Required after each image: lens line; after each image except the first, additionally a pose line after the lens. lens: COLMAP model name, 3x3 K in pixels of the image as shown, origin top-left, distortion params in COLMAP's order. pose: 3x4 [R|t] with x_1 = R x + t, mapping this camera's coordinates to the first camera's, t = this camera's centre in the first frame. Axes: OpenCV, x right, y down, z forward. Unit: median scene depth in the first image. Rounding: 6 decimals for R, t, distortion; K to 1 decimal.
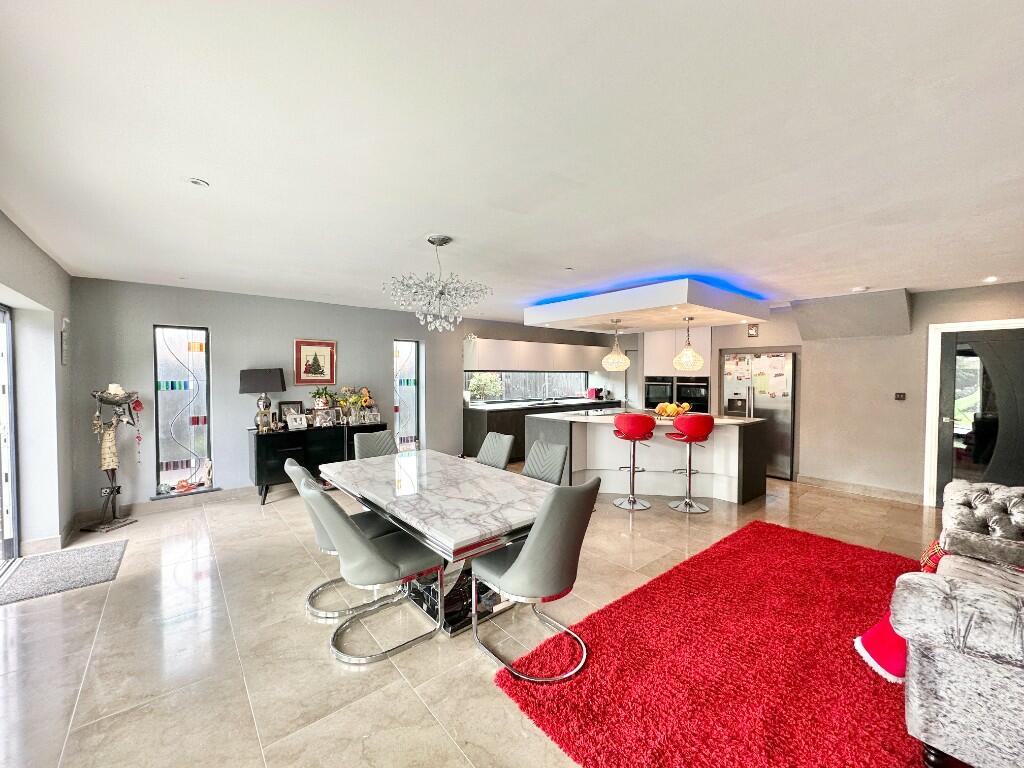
lens RADIAL K [[407.3, 0, 516.9], [0, 407.3, 384.1], [0, 0, 1]] dist [-0.001871, 0.001117]
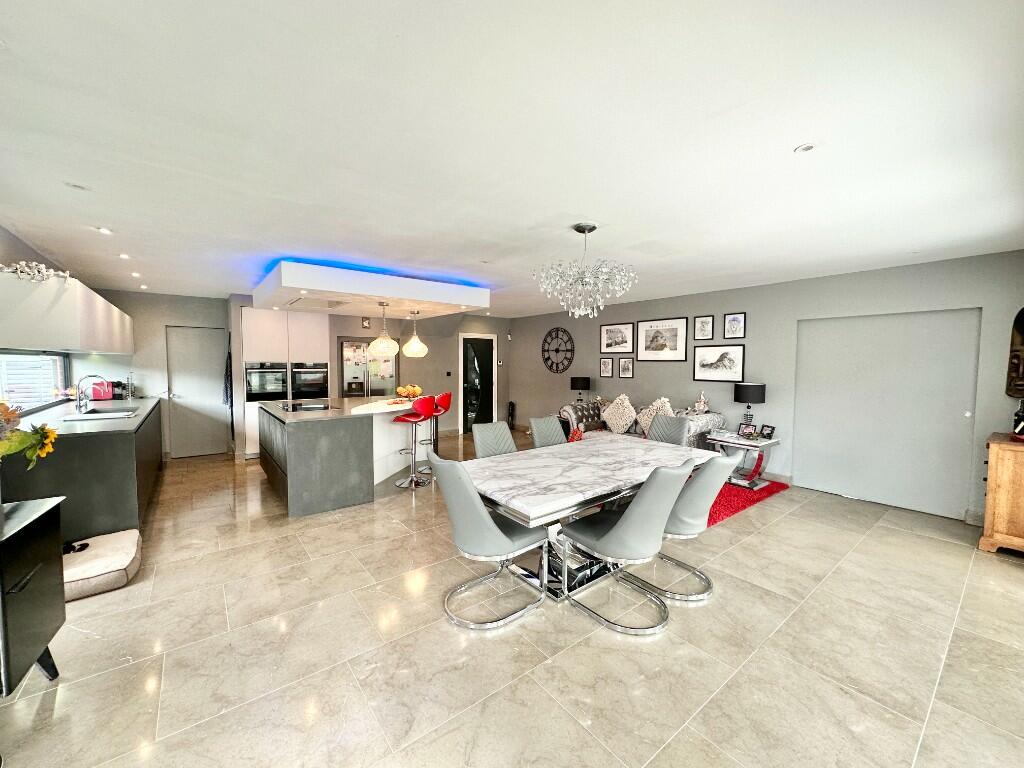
lens RADIAL K [[407.3, 0, 515.8], [0, 407.3, 386.3], [0, 0, 1]] dist [-0.001871, 0.001117]
pose [[0.047615, -0.058844, 0.997131, -0.565698], [0.023767, 0.998047, 0.057763, -0.006571], [-0.998583, 0.020948, 0.048921, 0.498264]]
